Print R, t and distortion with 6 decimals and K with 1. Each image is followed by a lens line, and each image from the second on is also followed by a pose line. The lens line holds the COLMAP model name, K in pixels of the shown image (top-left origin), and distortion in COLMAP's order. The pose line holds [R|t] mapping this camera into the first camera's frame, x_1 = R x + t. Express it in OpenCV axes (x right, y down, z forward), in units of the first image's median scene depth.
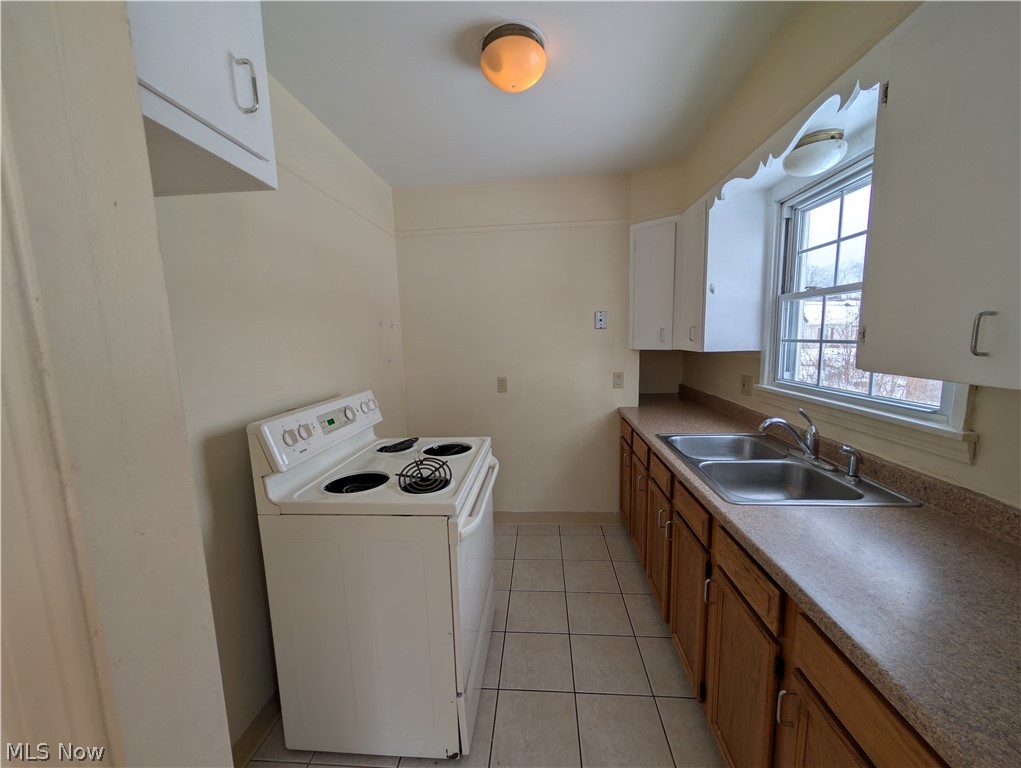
lens RADIAL K [[389.4, 0, 510.7], [0, 389.4, 387.1], [0, 0, 1]] dist [-0.002813, 0.000837]
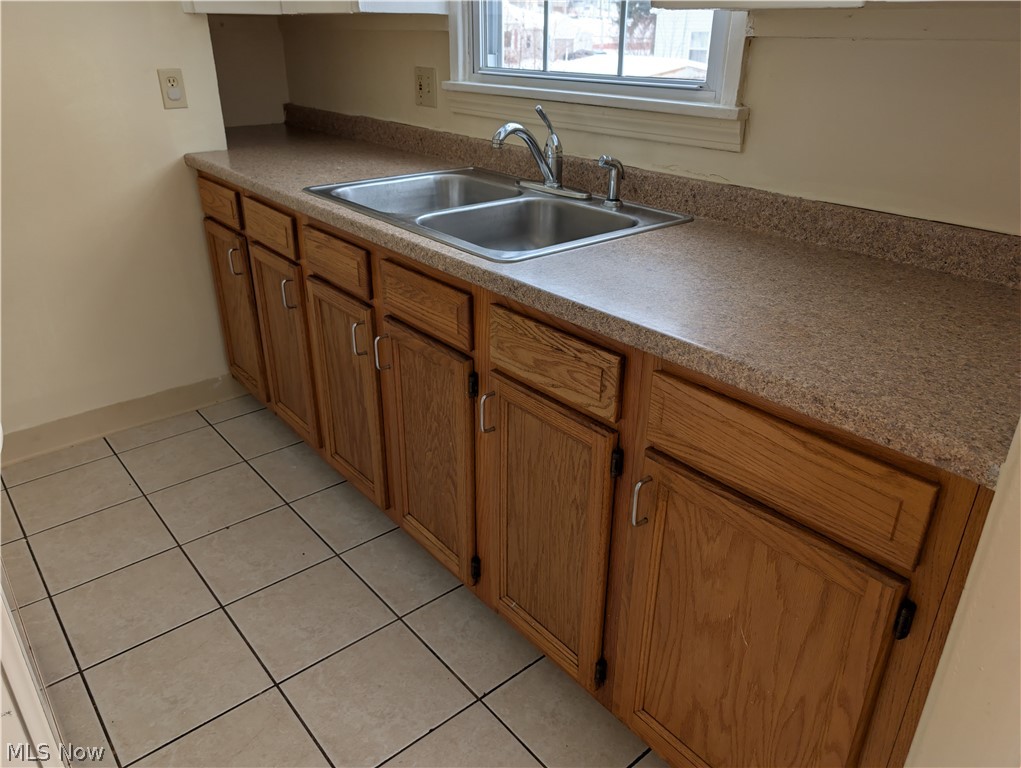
lens RADIAL K [[738.6, 0, 519.9], [0, 738.6, 383.4], [0, 0, 1]] dist [0.020491, -0.023078]
pose [[0.704489, -0.273185, 0.655030, -0.148789], [0.065019, 0.943911, 0.323736, 0.085025], [-0.706730, -0.185479, 0.682737, 0.141719]]
